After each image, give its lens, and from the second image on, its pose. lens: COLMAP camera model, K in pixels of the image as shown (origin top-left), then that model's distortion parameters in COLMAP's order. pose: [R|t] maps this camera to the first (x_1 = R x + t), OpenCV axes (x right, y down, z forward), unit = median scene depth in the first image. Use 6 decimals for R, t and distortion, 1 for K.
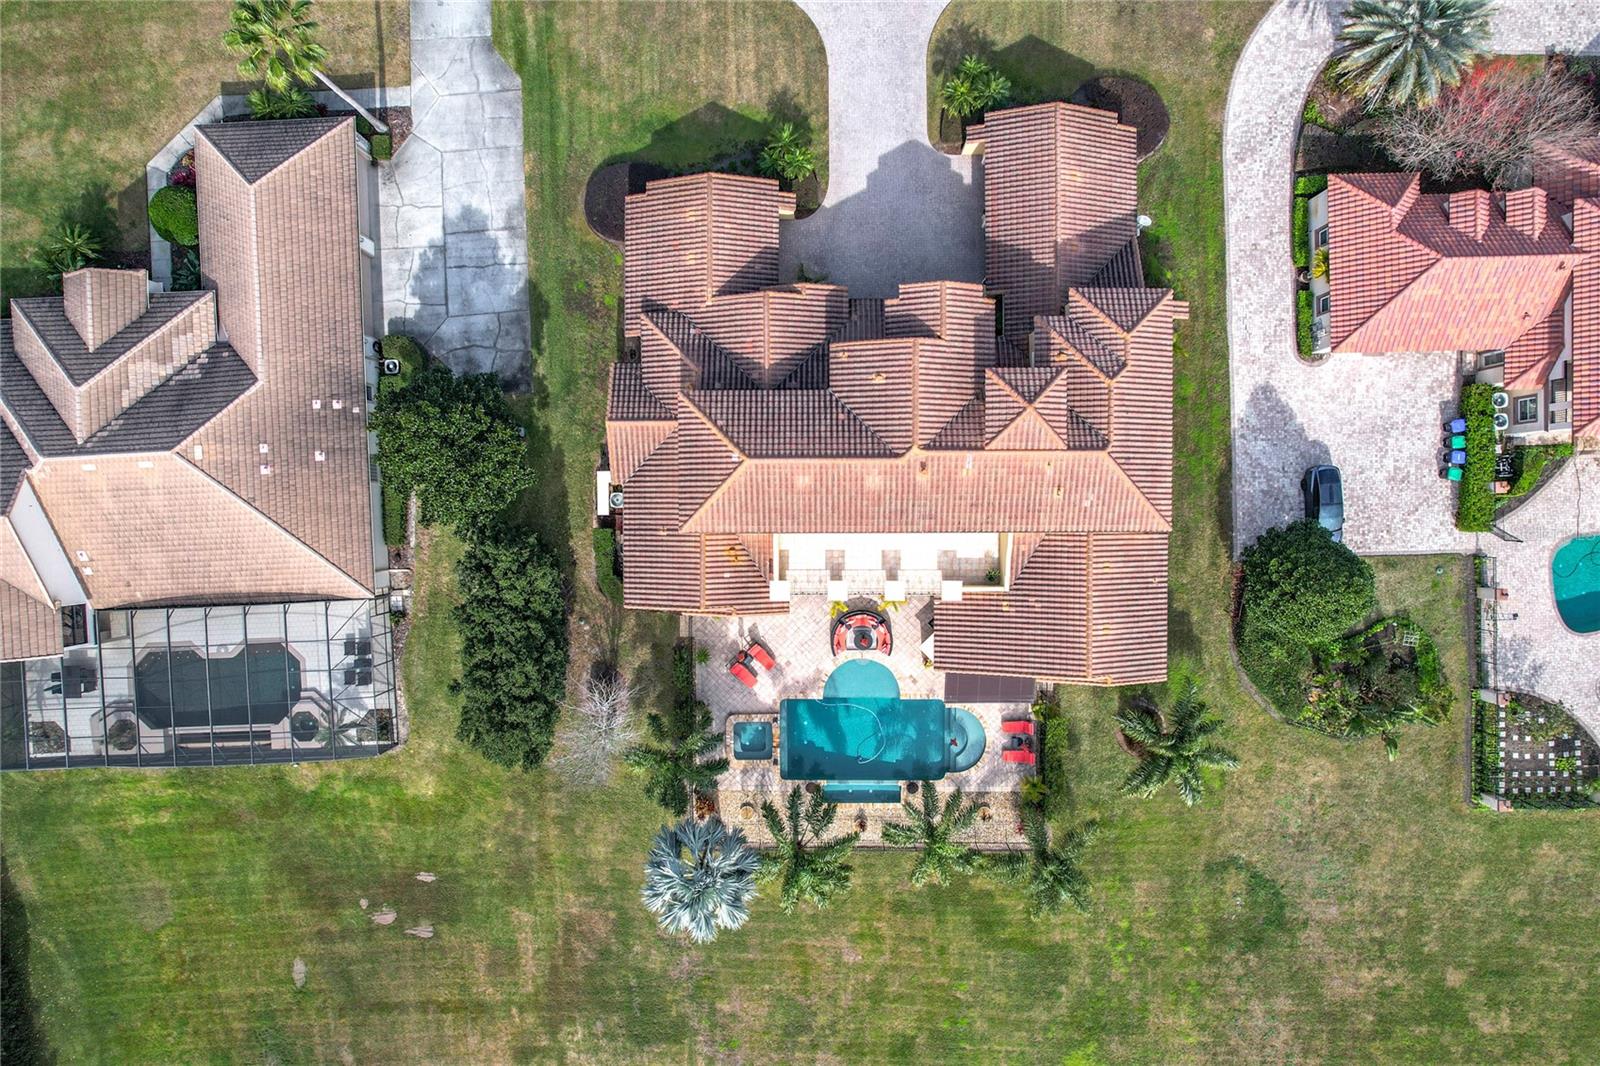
lens RADIAL K [[1036.9, 0, 800.0], [0, 1036.9, 533.0], [0, 0, 1]] dist [-0.079626, 0.078081]
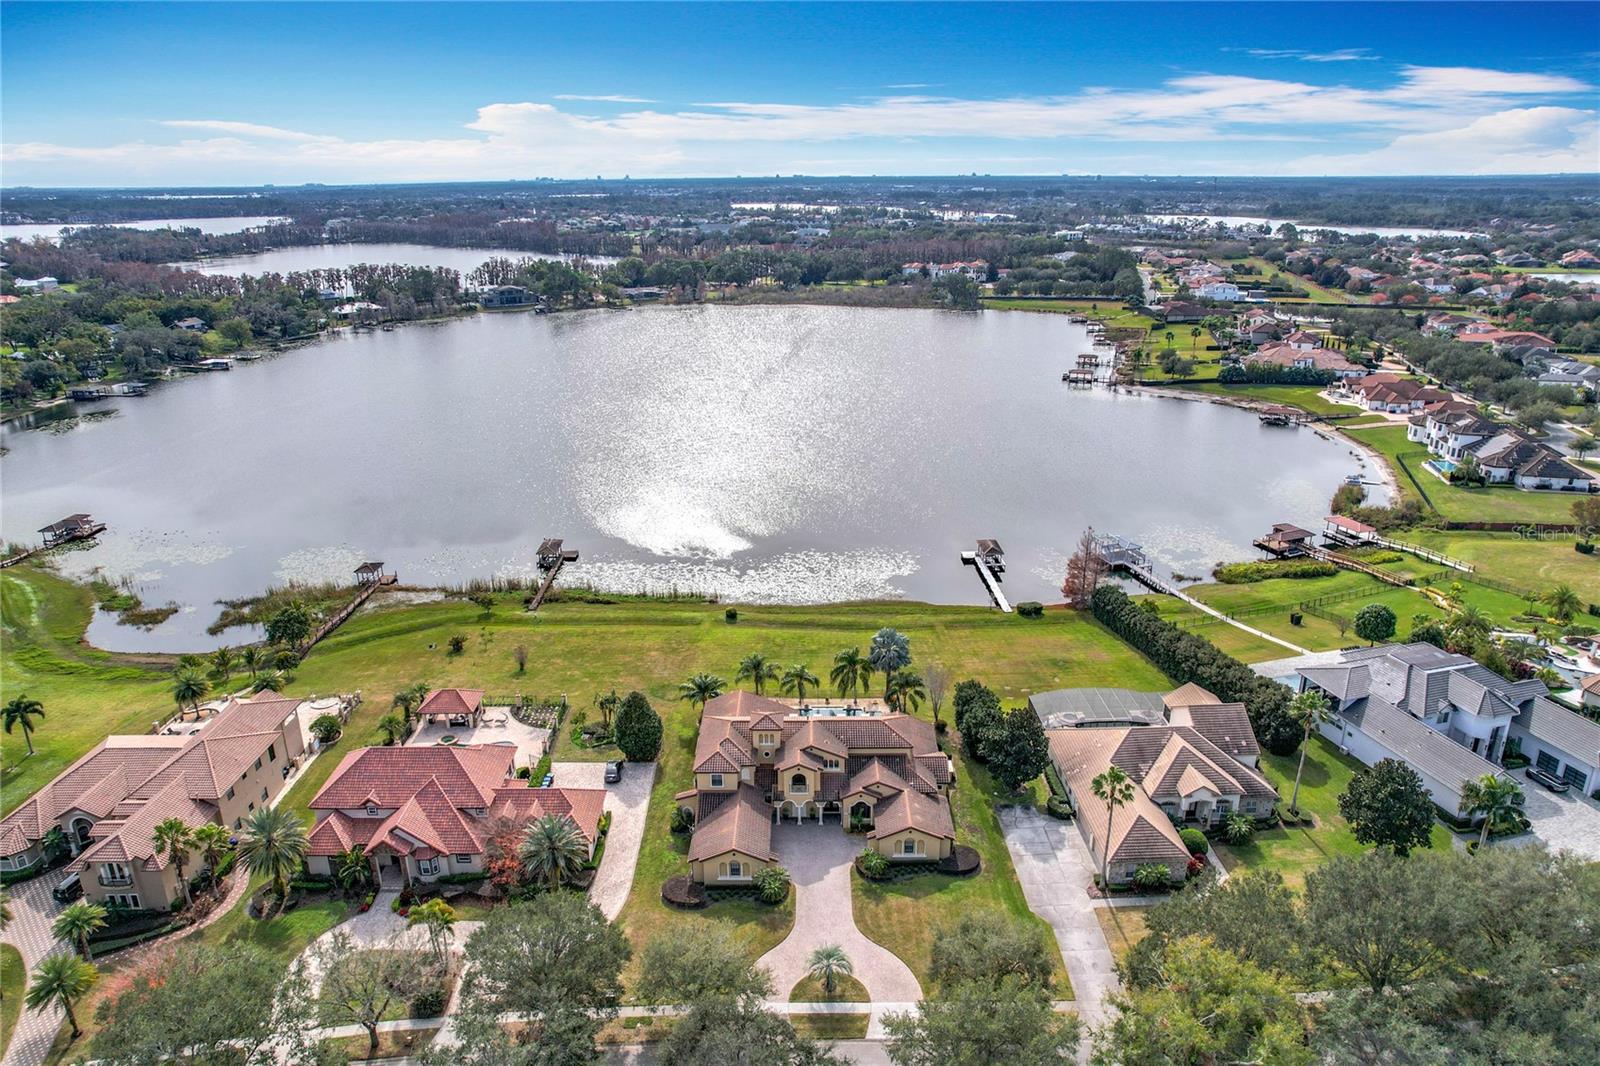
lens RADIAL K [[1036.9, 0, 800.0], [0, 1036.9, 533.0], [0, 0, 1]] dist [-0.079626, 0.078081]
pose [[-0.999885, 0.002339, 0.014966, 0.089056], [0.013306, -0.336541, 0.941575, -1.869792], [0.007239, 0.941666, 0.336471, -0.188032]]
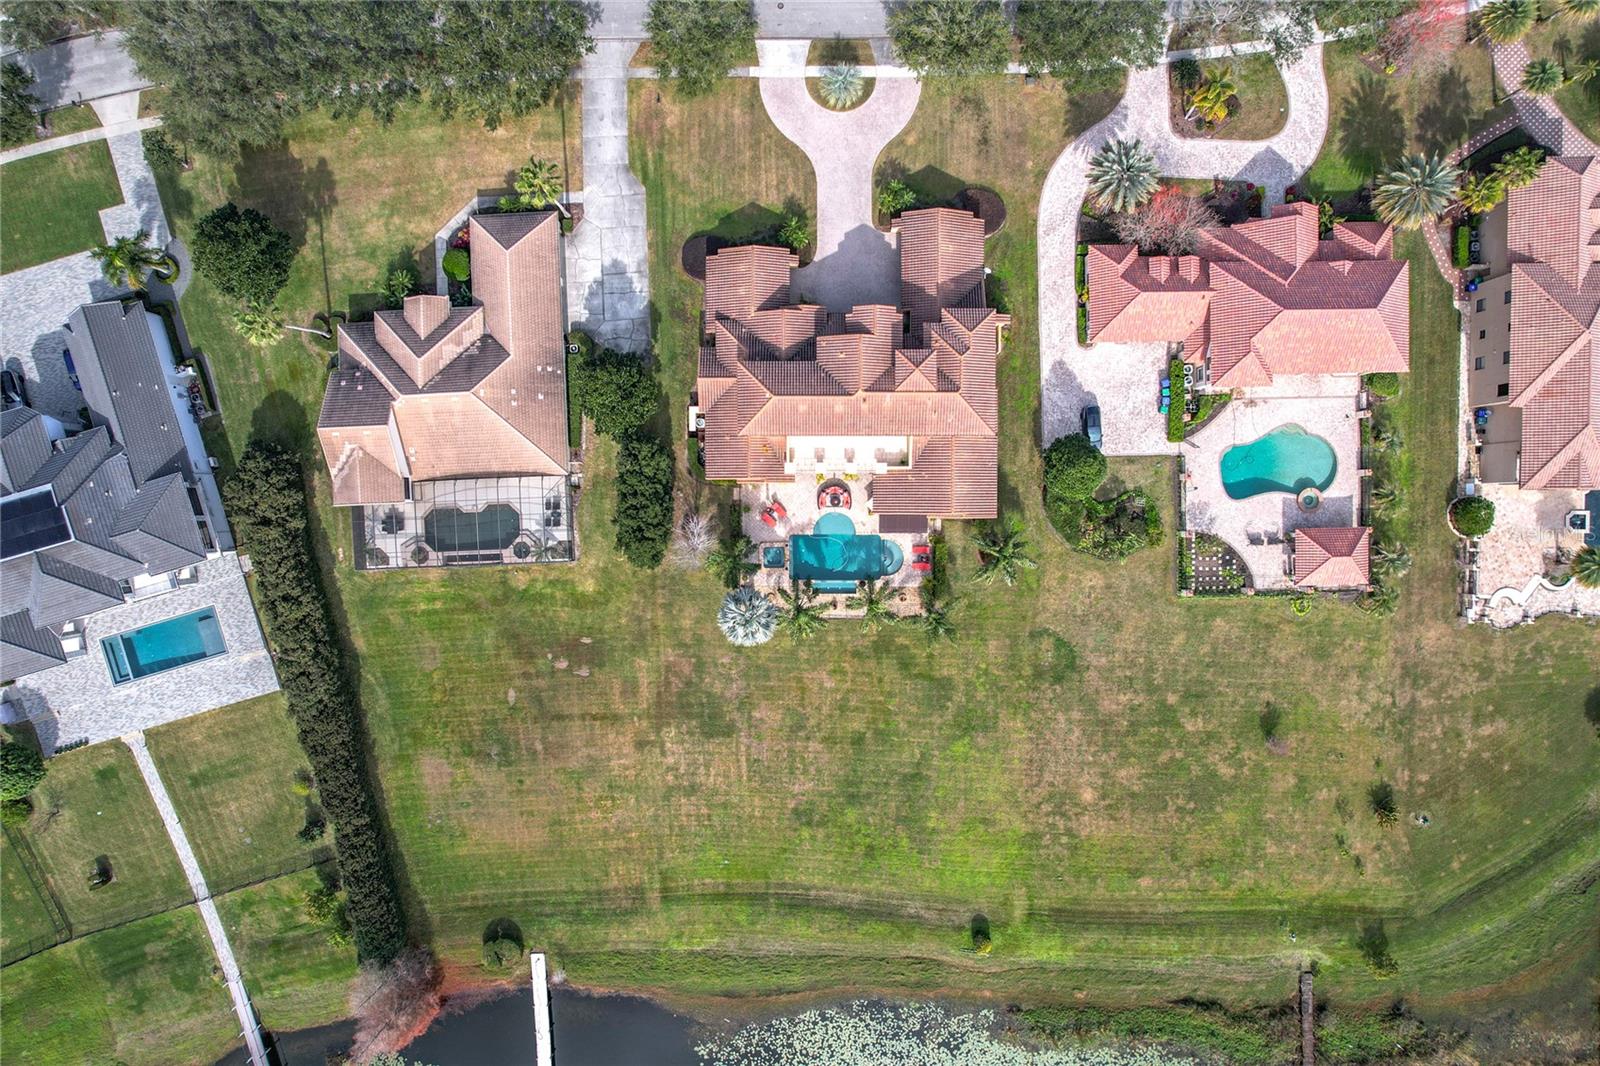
lens RADIAL K [[1031.6, 0, 800.0], [0, 1031.6, 533.0], [0, 0, 1]] dist [-0.048173, -0.000111]
pose [[0.999989, 0.002606, 0.004005, -0.007664], [-0.002628, 0.999982, 0.005383, 0.149422], [-0.003991, -0.005394, 0.999977, -0.800838]]
